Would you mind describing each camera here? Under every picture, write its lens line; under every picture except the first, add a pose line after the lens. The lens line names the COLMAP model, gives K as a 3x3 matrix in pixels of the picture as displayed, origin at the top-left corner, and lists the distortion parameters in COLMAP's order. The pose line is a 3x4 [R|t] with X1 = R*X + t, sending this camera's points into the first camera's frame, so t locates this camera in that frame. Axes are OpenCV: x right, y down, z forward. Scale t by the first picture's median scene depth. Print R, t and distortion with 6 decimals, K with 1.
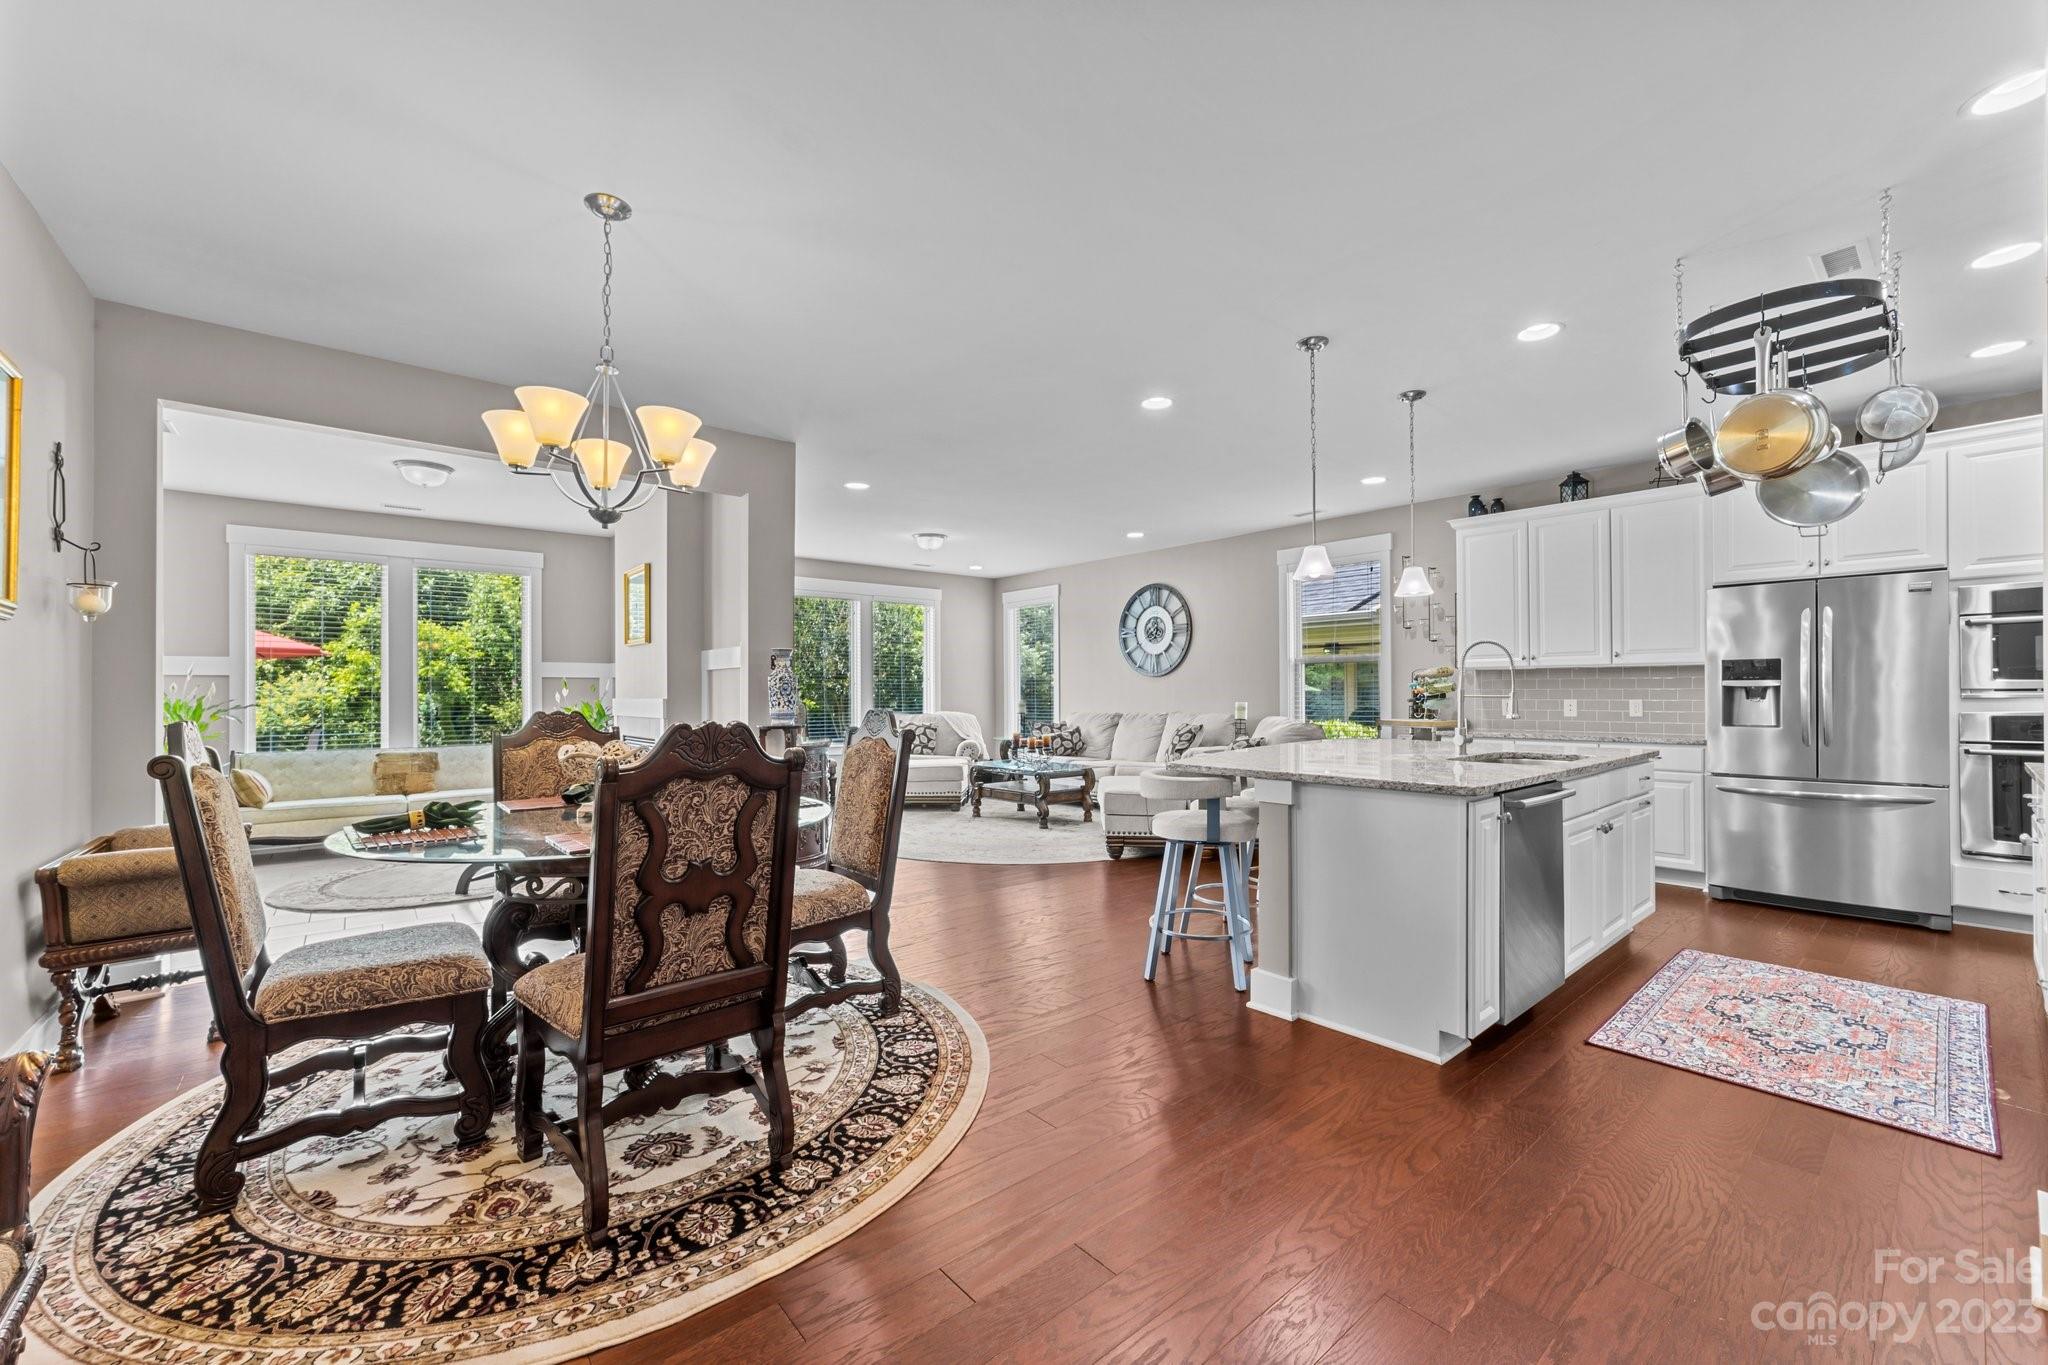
lens RADIAL K [[809.0, 0, 1026.8], [0, 809.0, 690.5], [0, 0, 1]] dist [-0.021306, 0.009029]
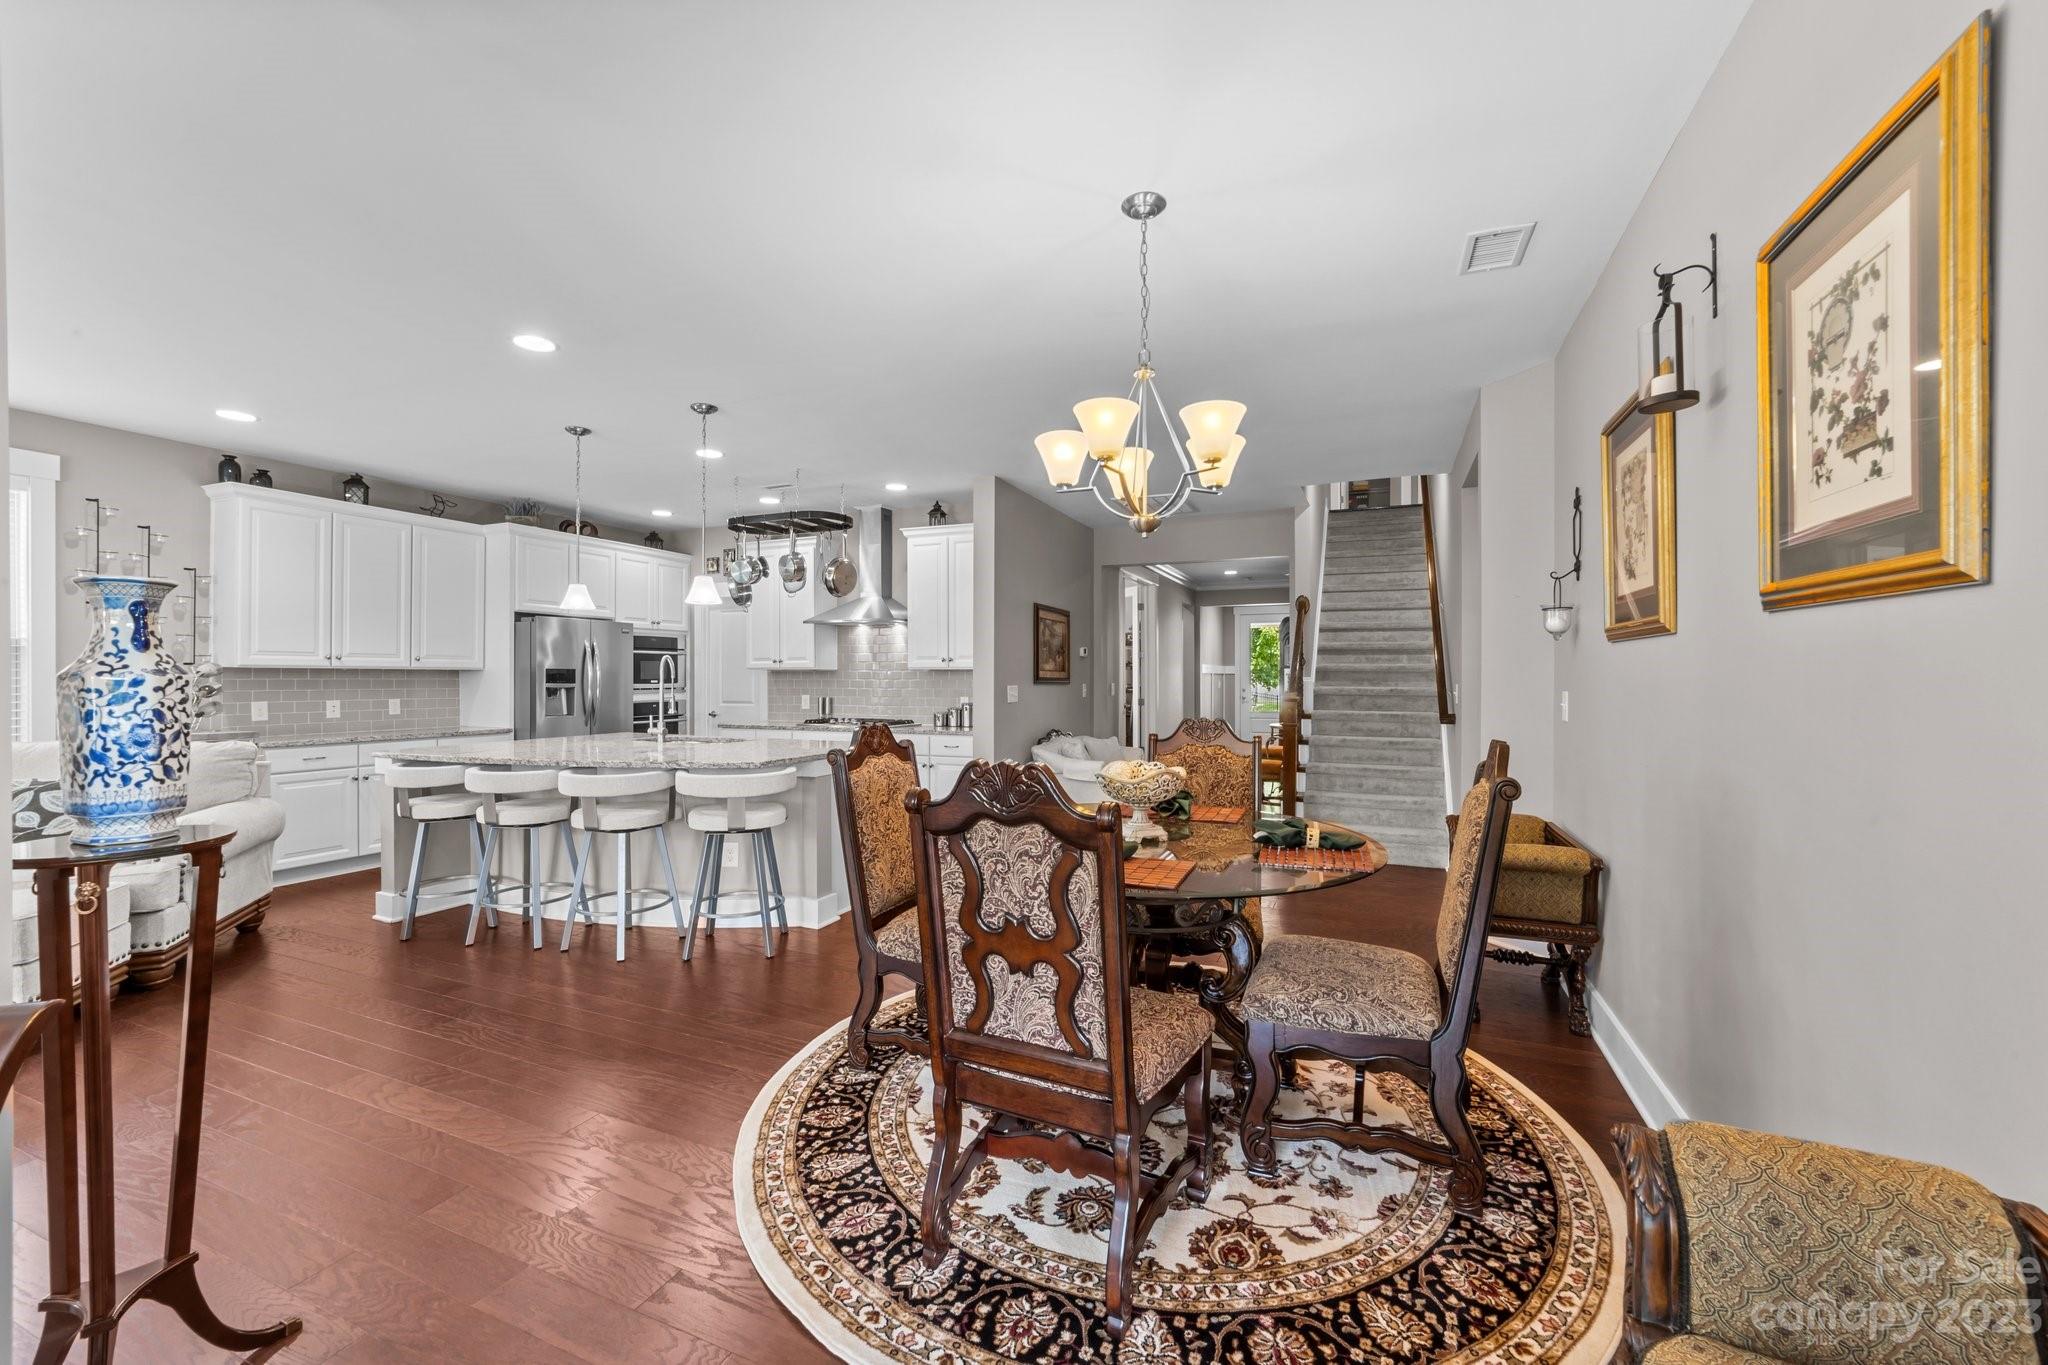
lens RADIAL K [[805.9, 0, 1019.6], [0, 805.9, 676.7], [0, 0, 1]] dist [-0.000736, 0.000043]
pose [[-0.443020, 0.004768, 0.896499, -0.590176], [-0.002548, 0.999975, -0.006577, -0.013678], [-0.896508, -0.005198, -0.442997, 0.699246]]
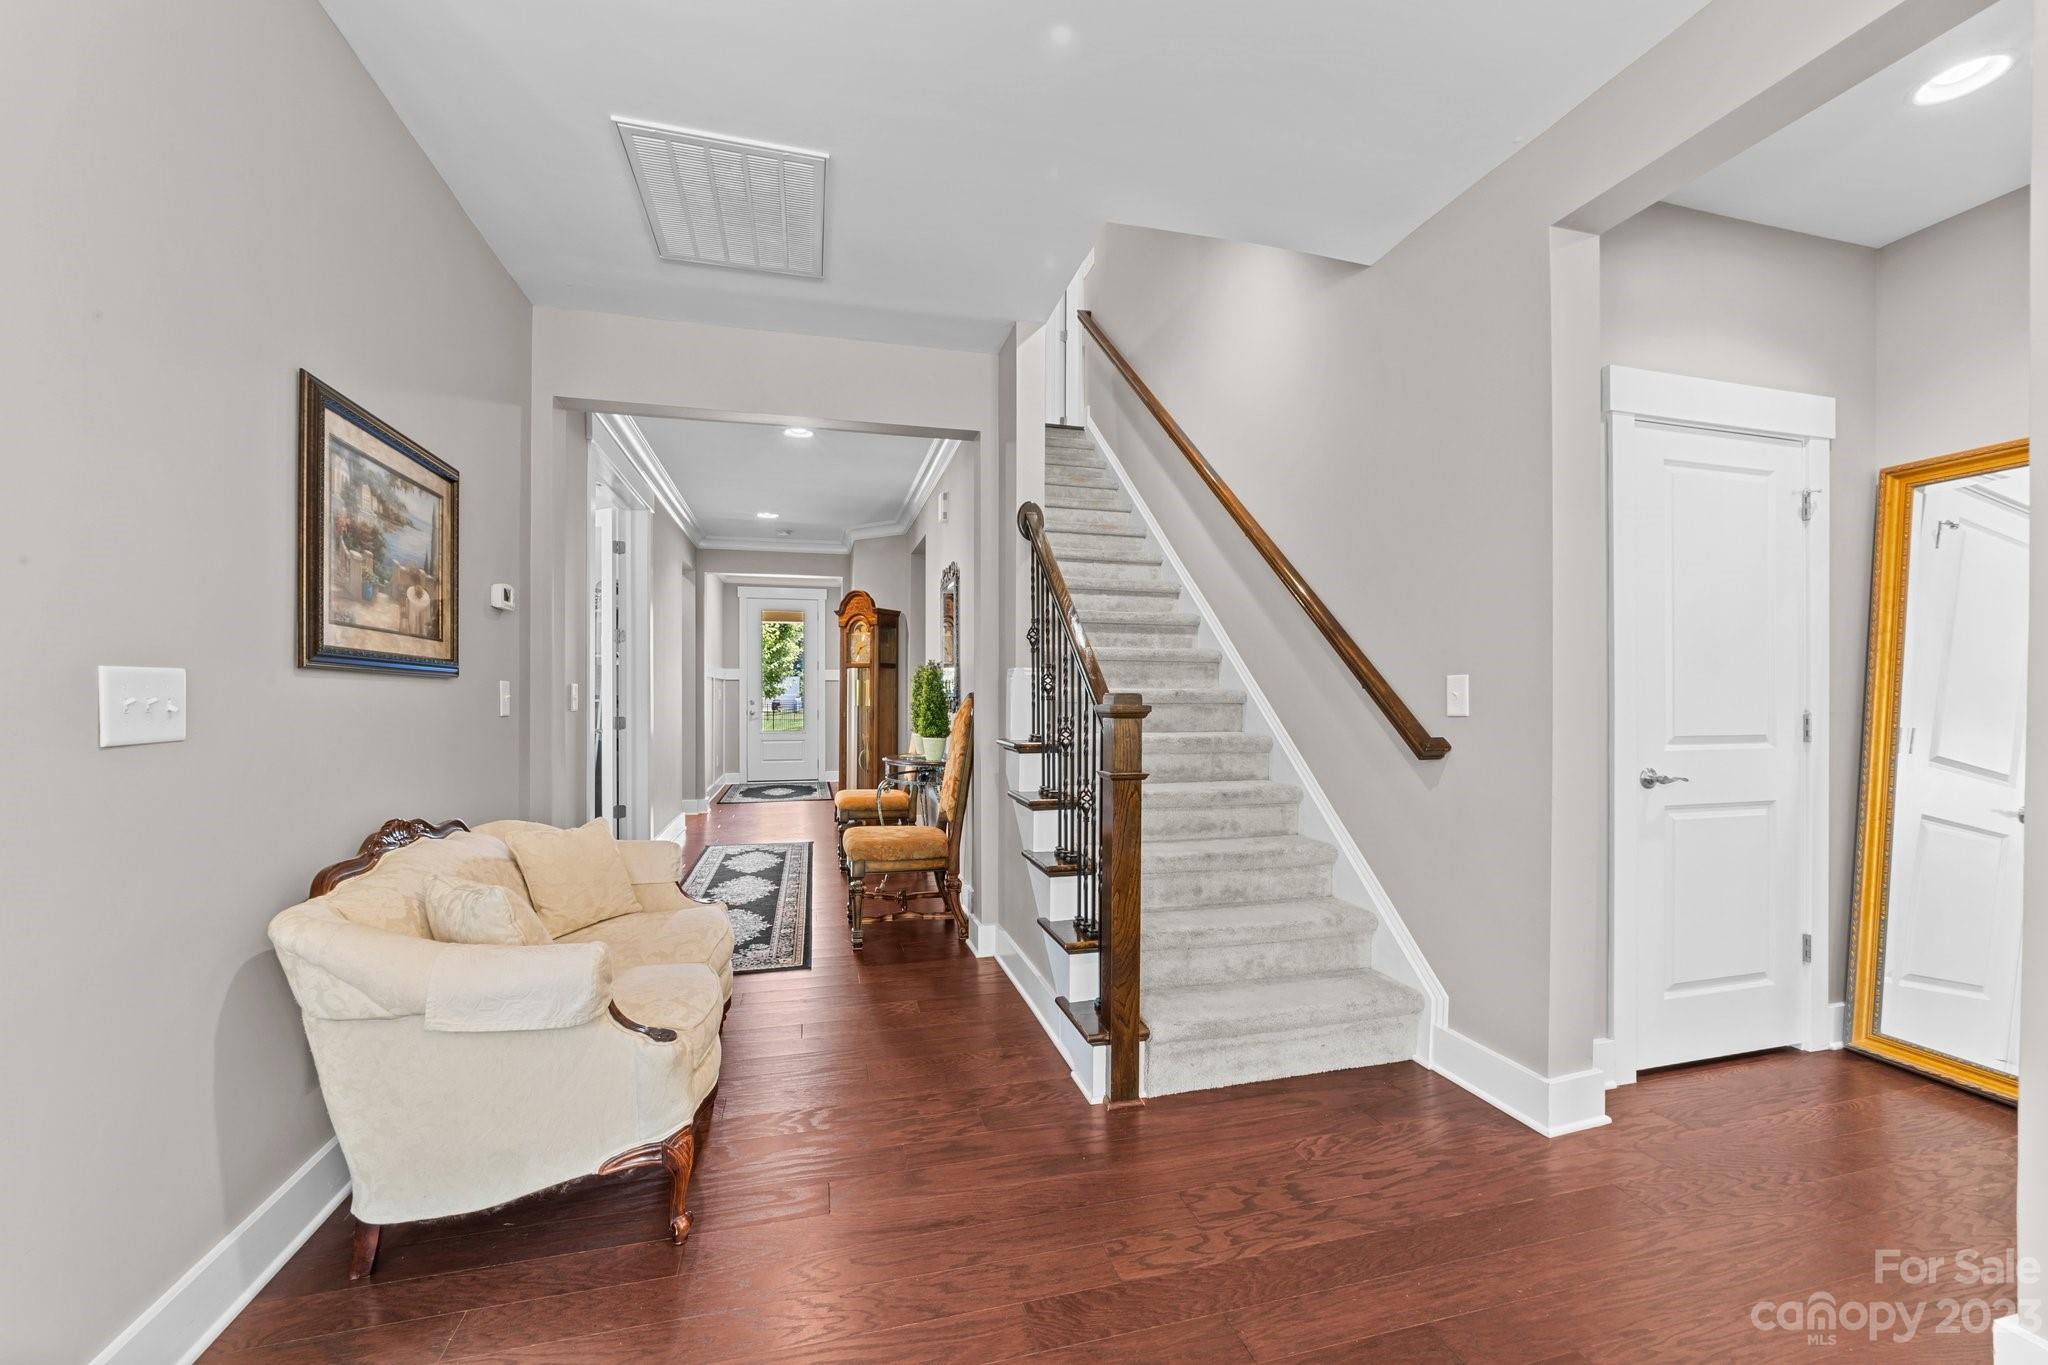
lens RADIAL K [[809.0, 0, 1026.8], [0, 809.0, 690.5], [0, 0, 1]] dist [-0.021306, 0.009029]
pose [[-0.903829, 0.005903, 0.427853, 0.047407], [0.002380, 0.999959, -0.008769, -0.000064], [-0.427887, -0.006907, -0.903806, 0.329005]]
